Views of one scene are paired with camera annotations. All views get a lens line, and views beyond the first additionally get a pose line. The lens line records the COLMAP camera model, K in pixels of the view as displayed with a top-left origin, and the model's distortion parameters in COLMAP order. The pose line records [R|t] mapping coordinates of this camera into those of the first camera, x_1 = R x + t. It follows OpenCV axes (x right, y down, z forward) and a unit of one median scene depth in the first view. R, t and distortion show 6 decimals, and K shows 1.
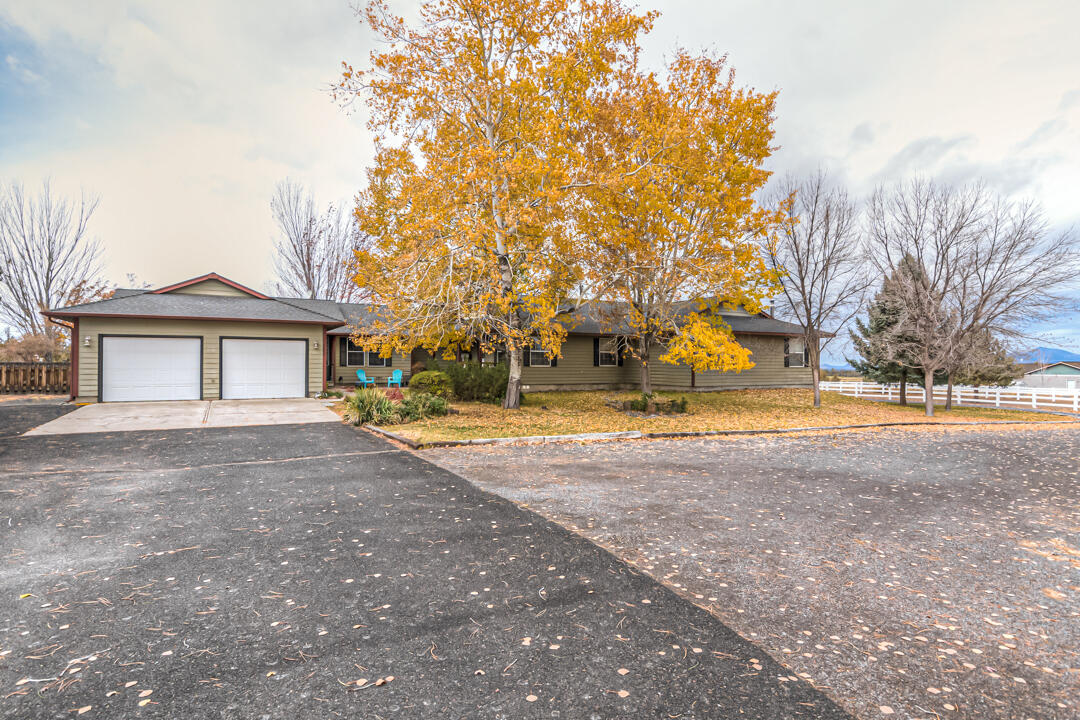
lens RADIAL K [[567.3, 0, 540.0], [0, 567.3, 360.0], [0, 0, 1]] dist [-0.001330, 0.001139]
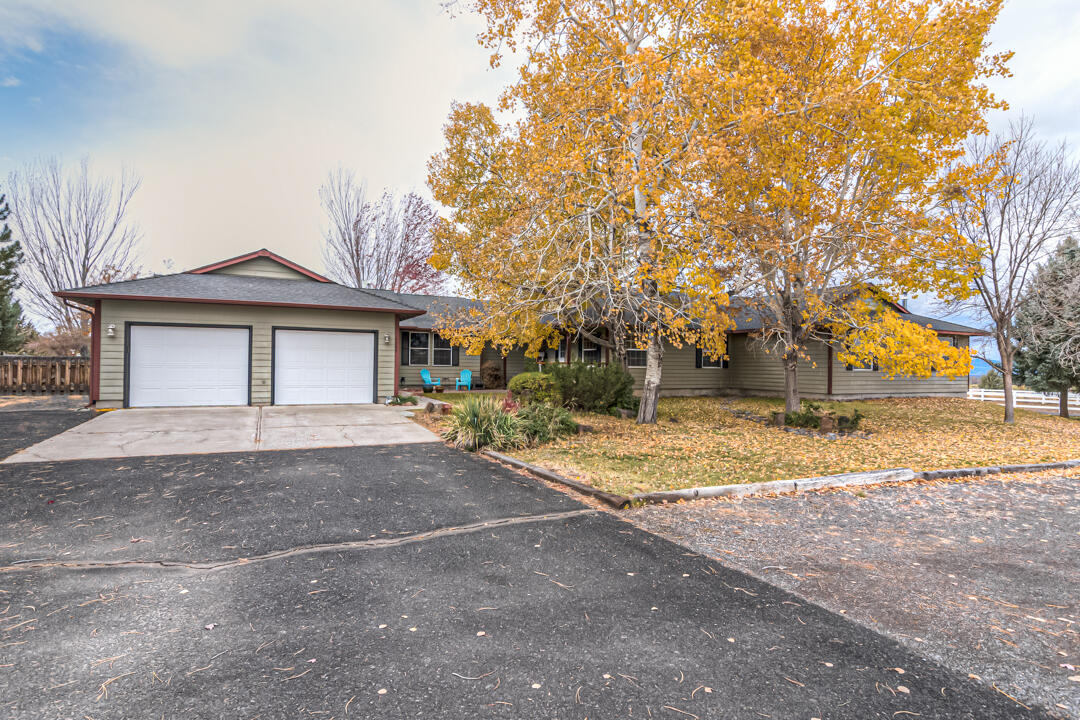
lens RADIAL K [[567.3, 0, 540.0], [0, 567.3, 360.0], [0, 0, 1]] dist [-0.001330, 0.001139]
pose [[0.998535, 0.009089, -0.053343, -0.149613], [-0.009140, 0.999958, -0.000718, 0.003081], [0.053335, 0.001204, 0.998576, 0.228898]]
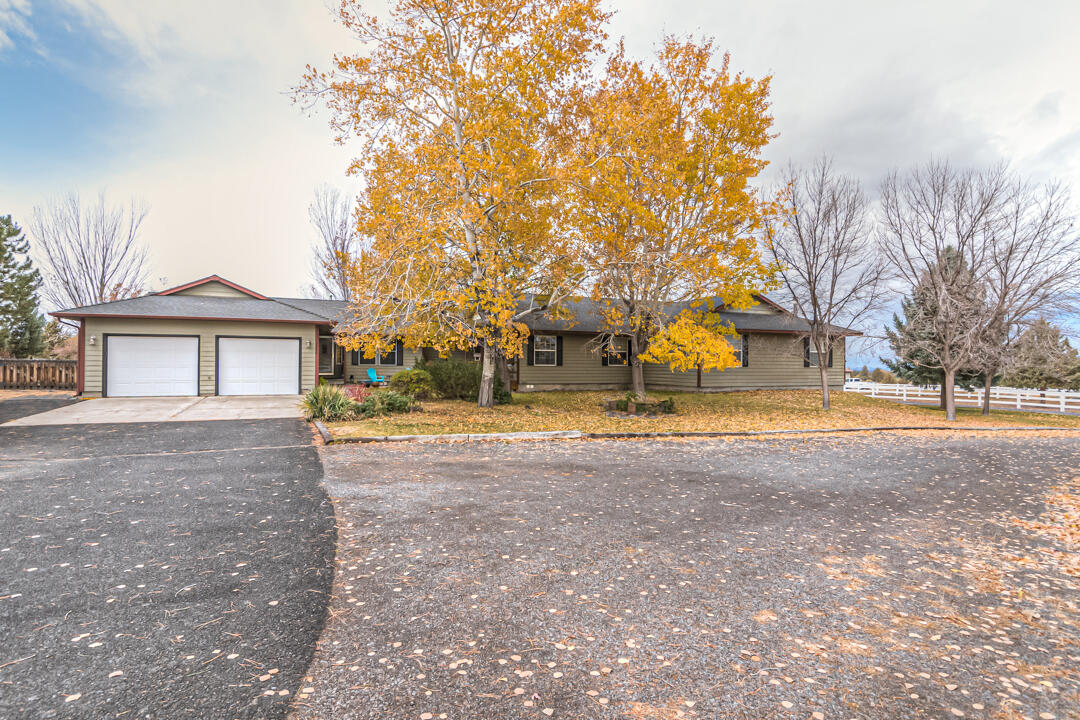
lens RADIAL K [[567.3, 0, 540.0], [0, 567.3, 360.0], [0, 0, 1]] dist [-0.001330, 0.001139]
pose [[0.994594, 0.001564, -0.103827, 0.145475], [-0.001709, 0.999998, -0.001301, 0.004242], [0.103825, 0.001471, 0.994594, 0.020866]]
